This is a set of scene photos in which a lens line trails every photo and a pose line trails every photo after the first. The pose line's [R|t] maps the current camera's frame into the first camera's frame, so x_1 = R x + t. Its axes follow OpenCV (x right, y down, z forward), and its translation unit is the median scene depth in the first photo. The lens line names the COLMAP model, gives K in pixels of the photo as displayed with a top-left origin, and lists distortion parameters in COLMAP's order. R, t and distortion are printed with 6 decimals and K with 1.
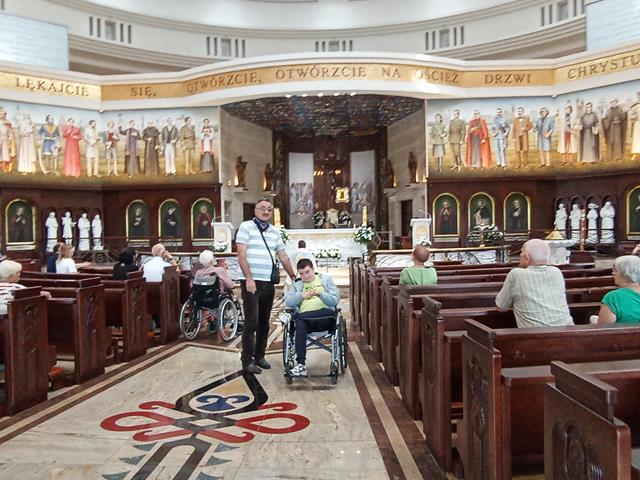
lens RADIAL K [[561.4, 0, 316.0], [0, 561.4, 241.9], [0, 0, 1]] dist [-0.096648, 0.082206]
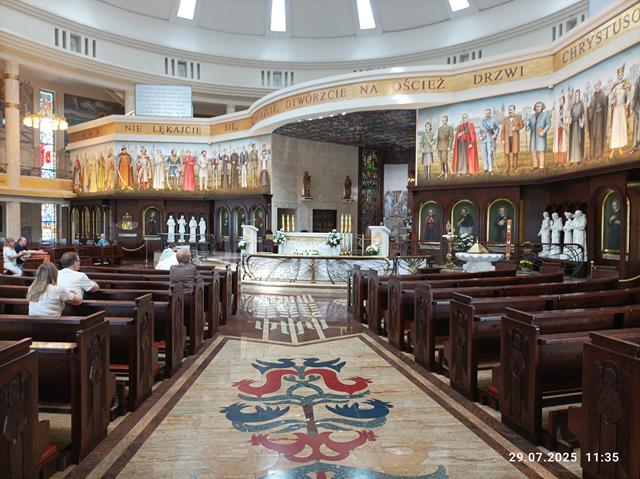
lens RADIAL K [[468.5, 0, 317.9], [0, 468.5, 237.5], [0, 0, 1]] dist [-0.000381, -0.005016]
pose [[0.820999, 0.037386, -0.569704, 0.546820], [-0.036189, 0.999255, 0.013424, -0.025412], [0.569781, 0.009596, 0.821740, 0.189423]]
